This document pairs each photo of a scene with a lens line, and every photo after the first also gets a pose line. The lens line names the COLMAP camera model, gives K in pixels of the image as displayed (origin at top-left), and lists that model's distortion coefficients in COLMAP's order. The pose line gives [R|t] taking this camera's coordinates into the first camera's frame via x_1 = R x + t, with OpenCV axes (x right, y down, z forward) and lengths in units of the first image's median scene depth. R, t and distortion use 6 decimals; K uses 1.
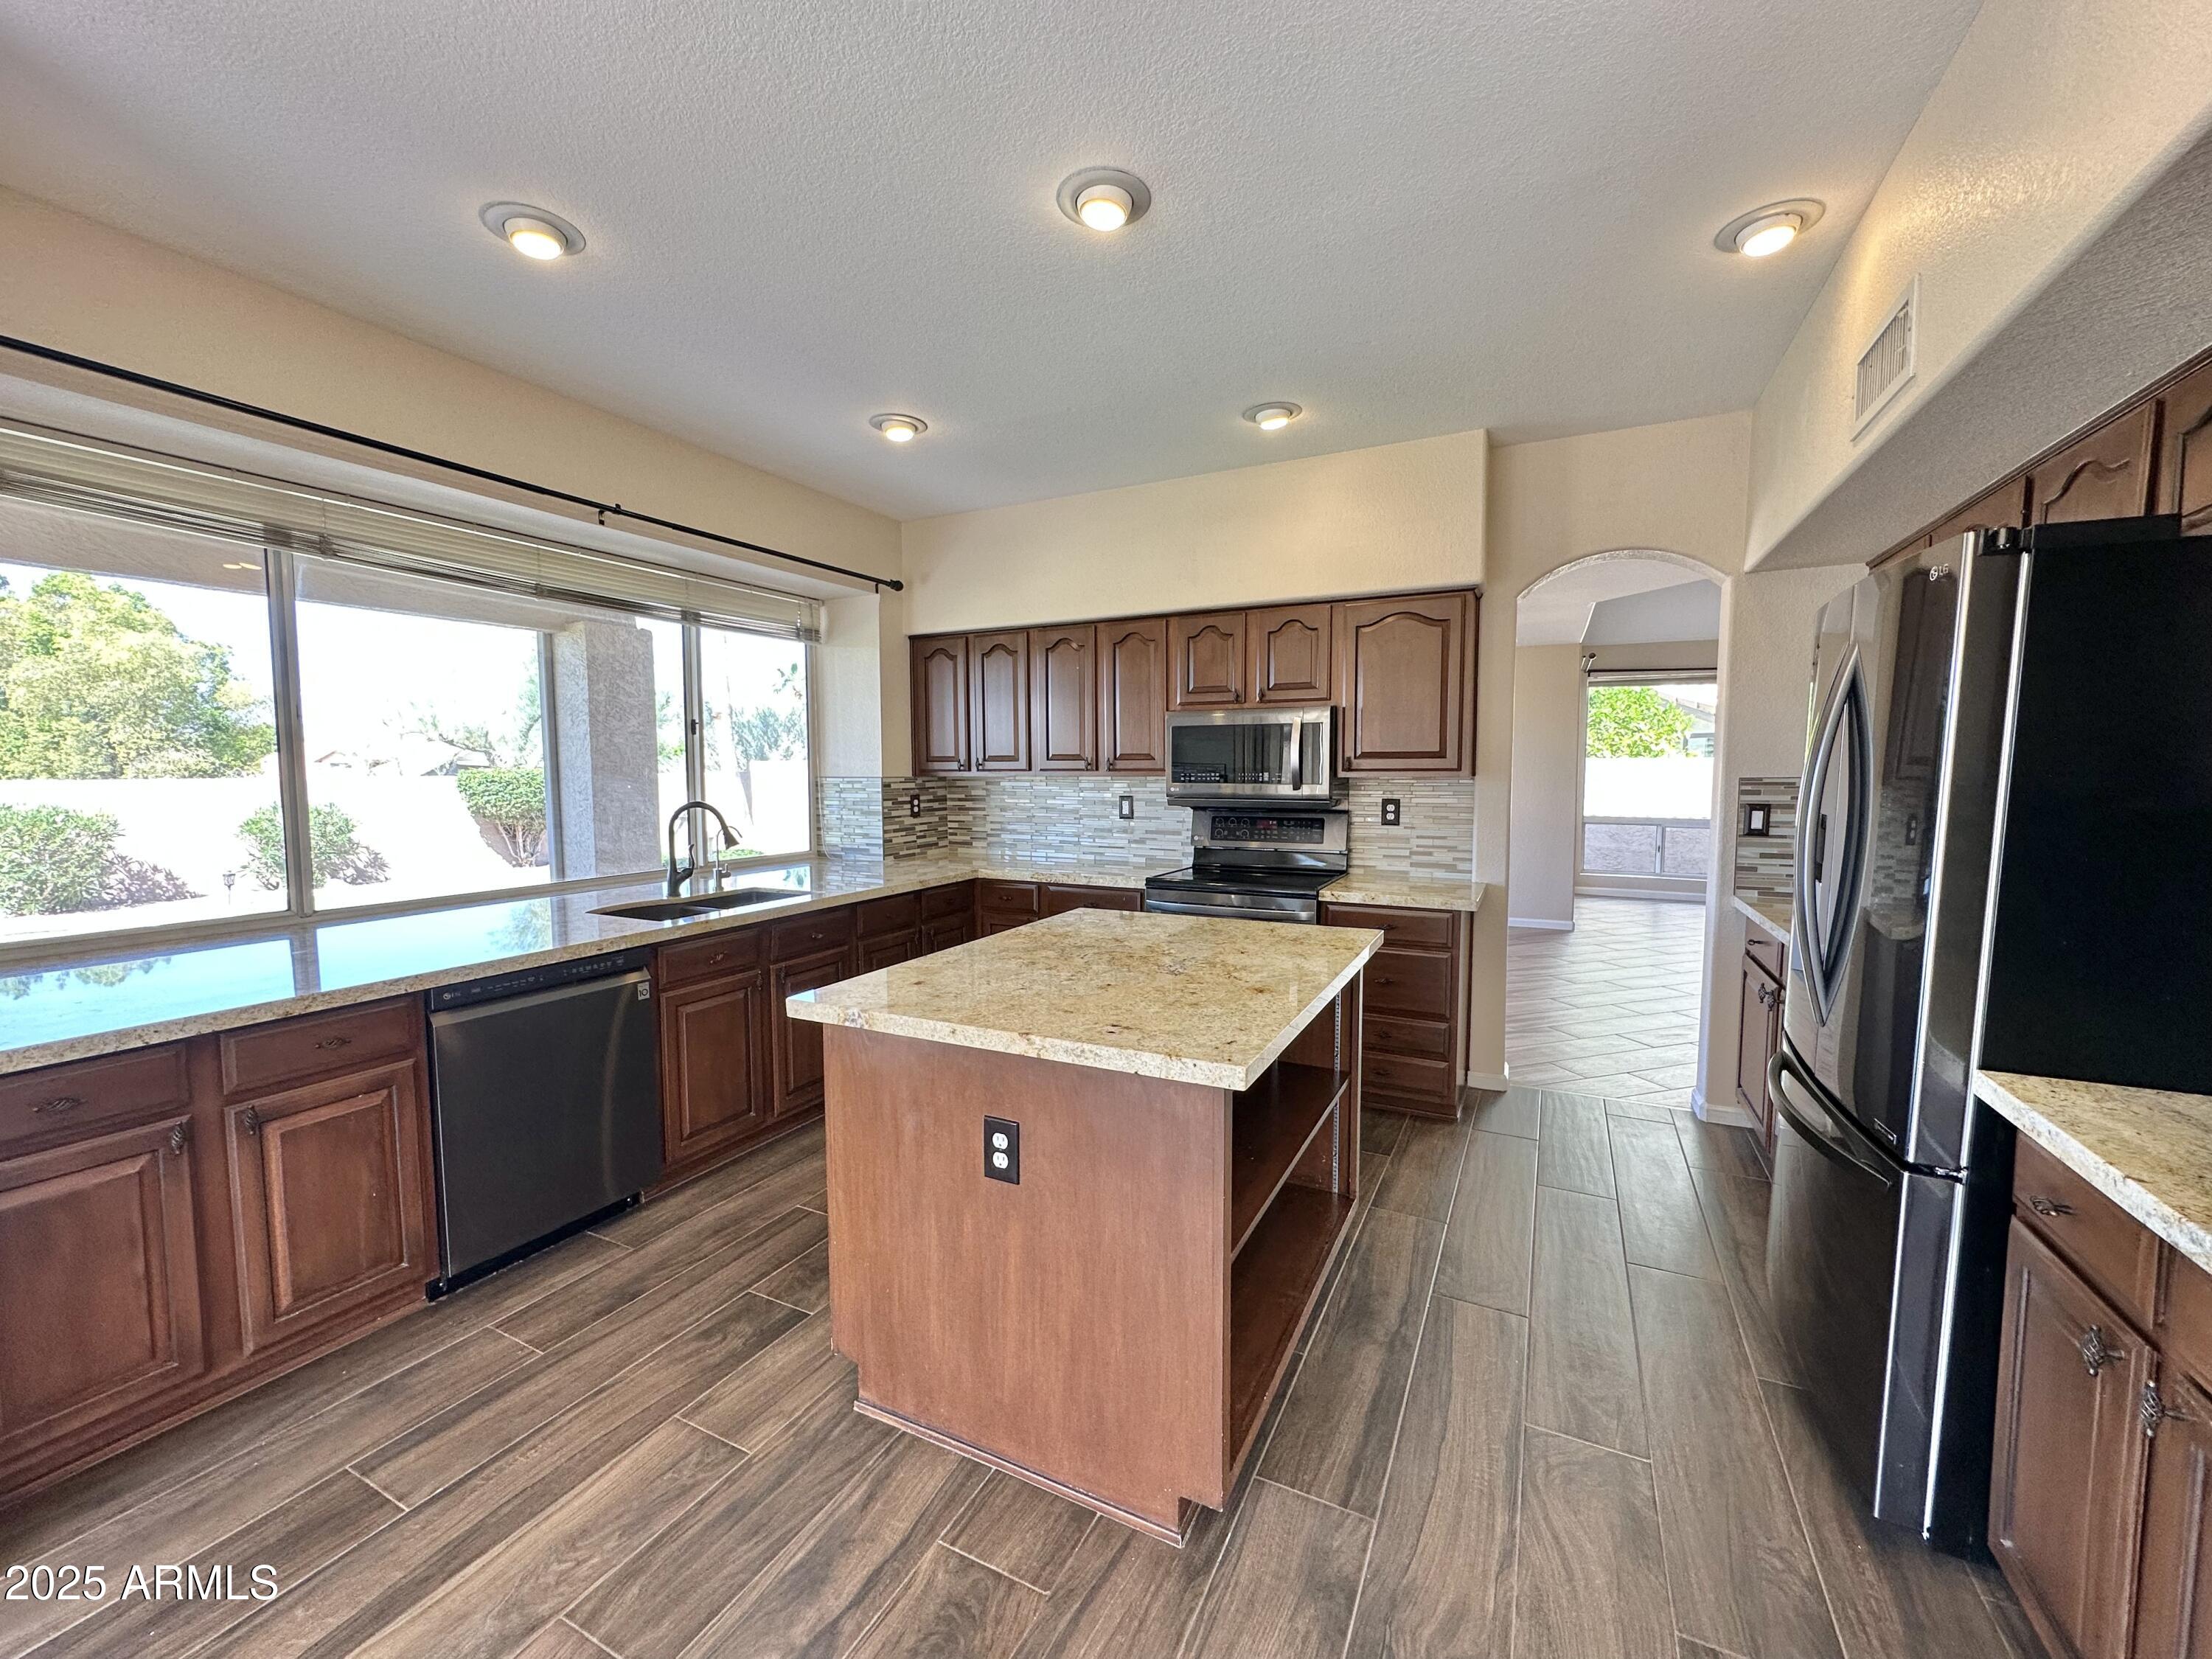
lens RADIAL K [[886.1, 0, 1102.3], [0, 886.1, 829.5], [0, 0, 1]] dist [0.000100, 0.000056]
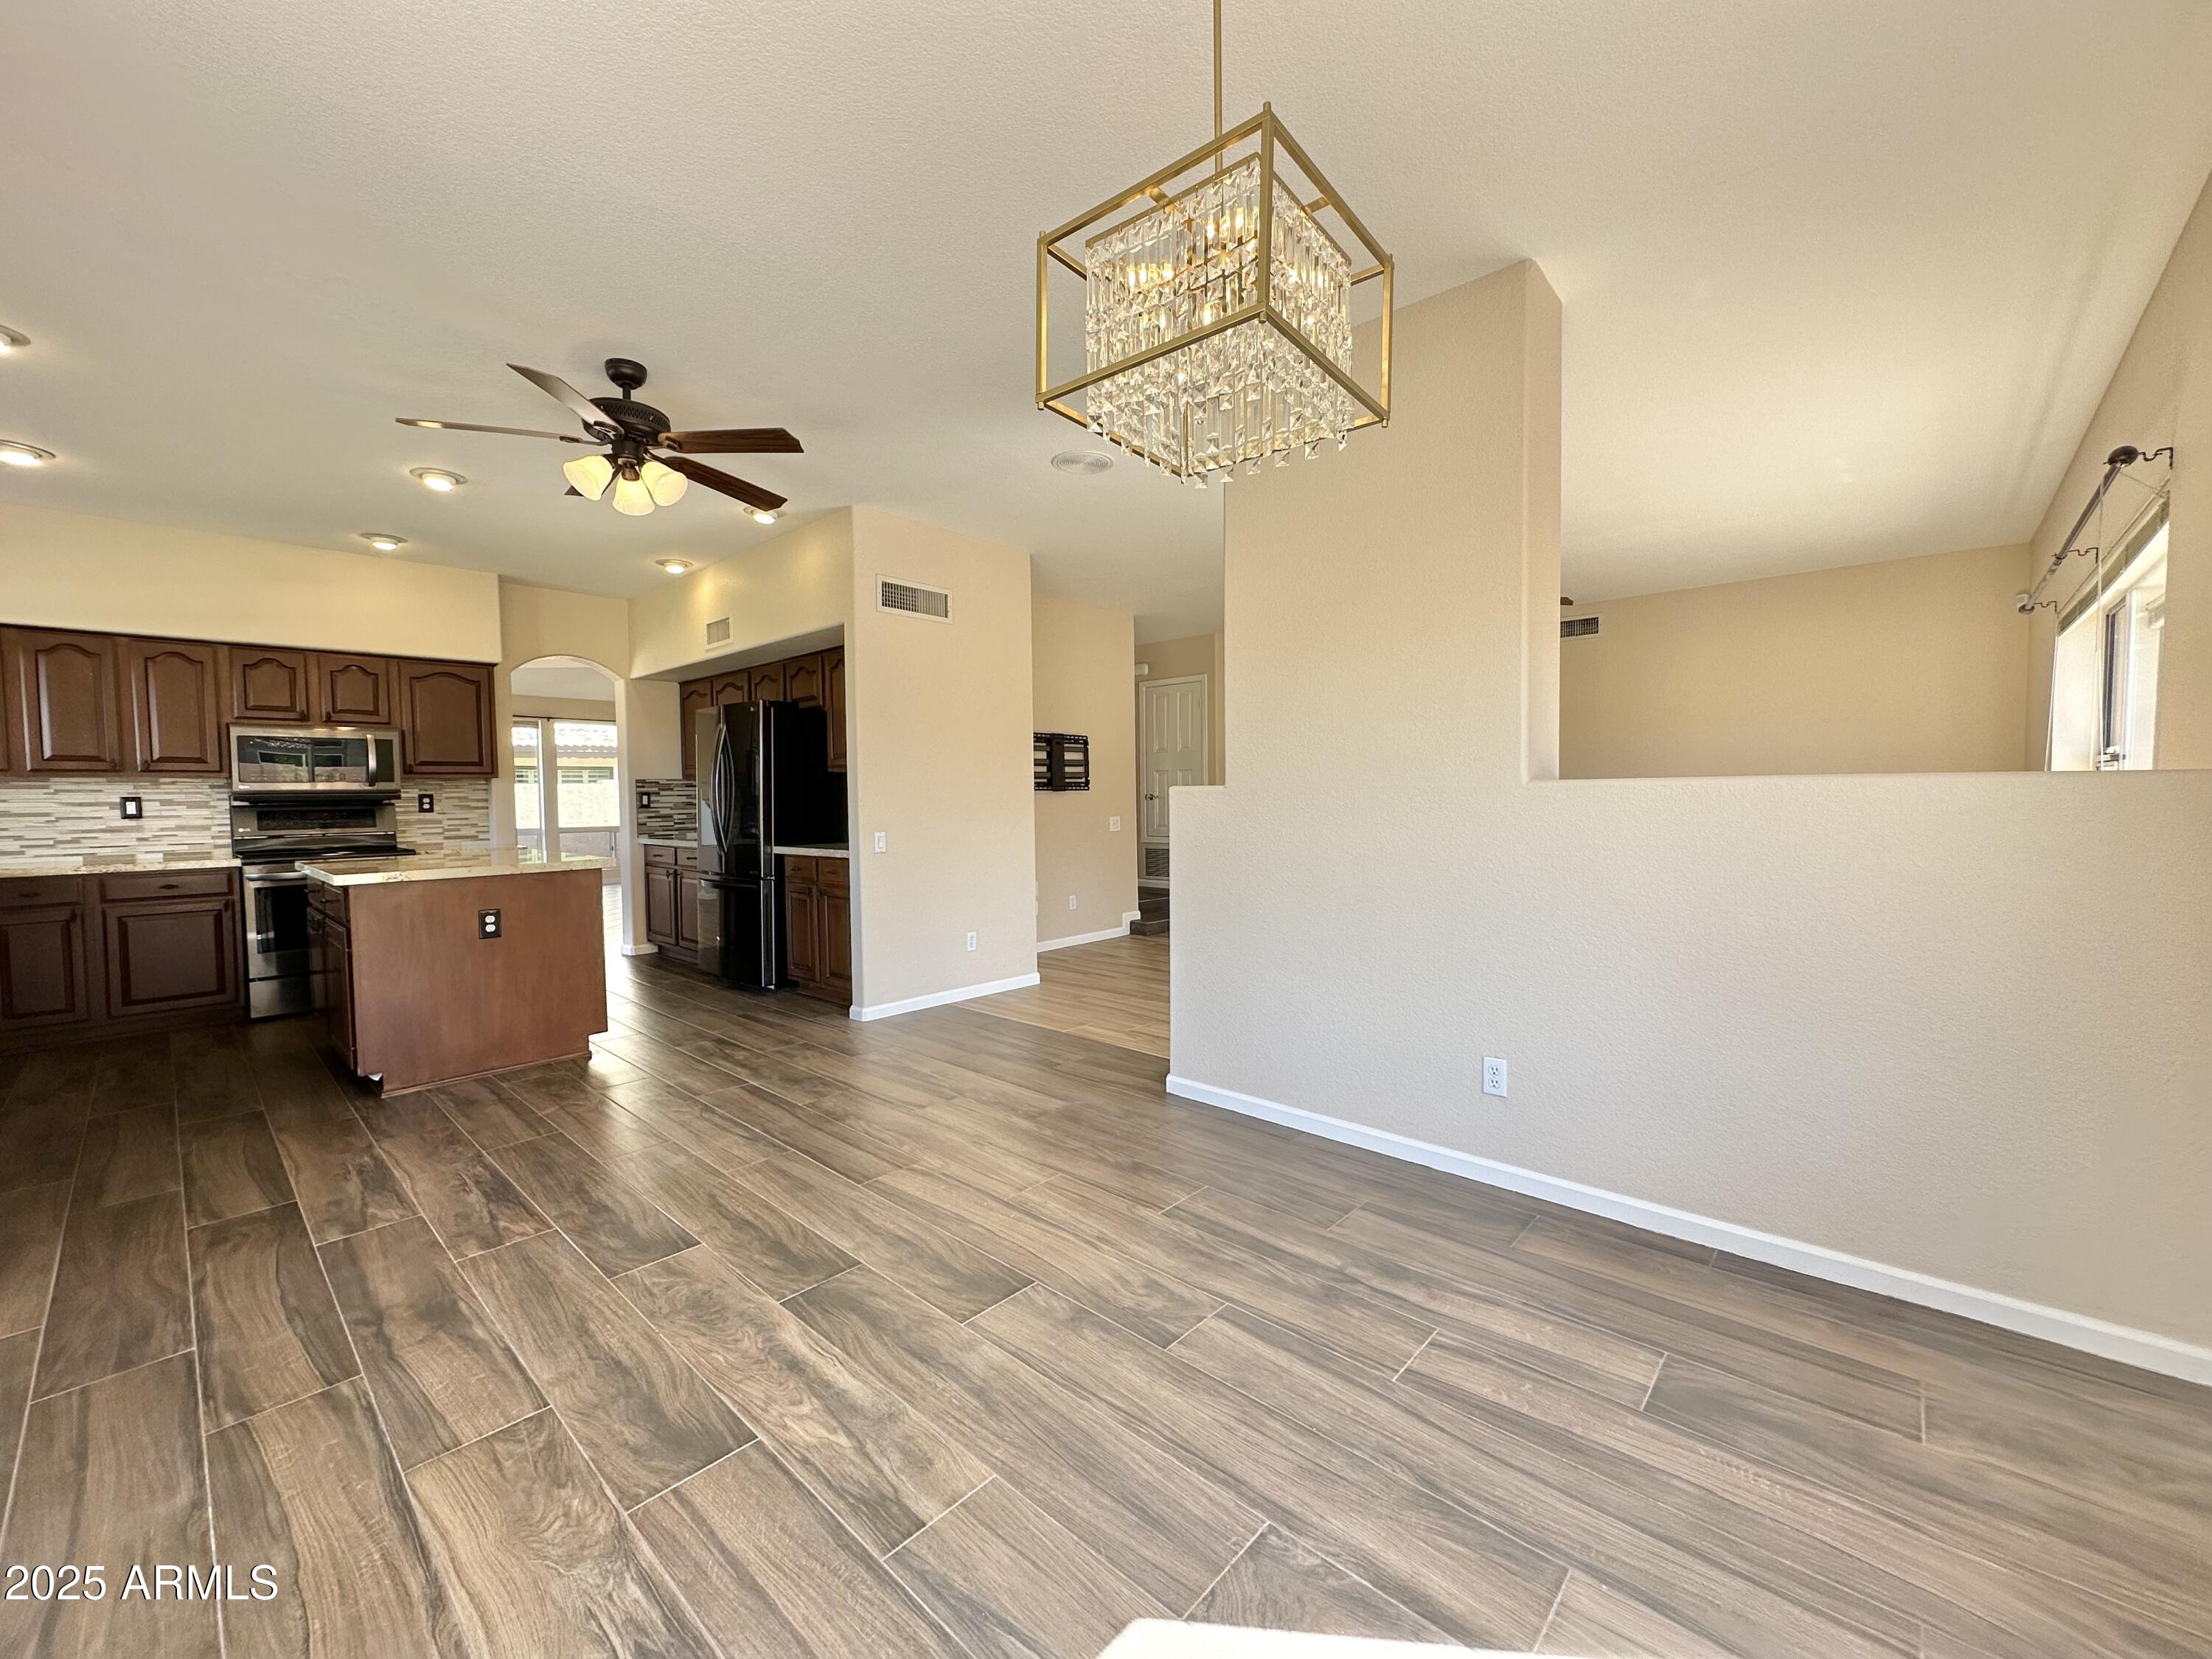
lens RADIAL K [[886.1, 0, 1104.2], [0, 886.1, 833.2], [0, 0, 1]] dist [0.000100, 0.000056]
pose [[0.271236, -0.042014, 0.961595, -0.826572], [0.083499, 0.996308, 0.019978, 0.098972], [-0.958884, 0.074874, 0.273743, -0.500853]]
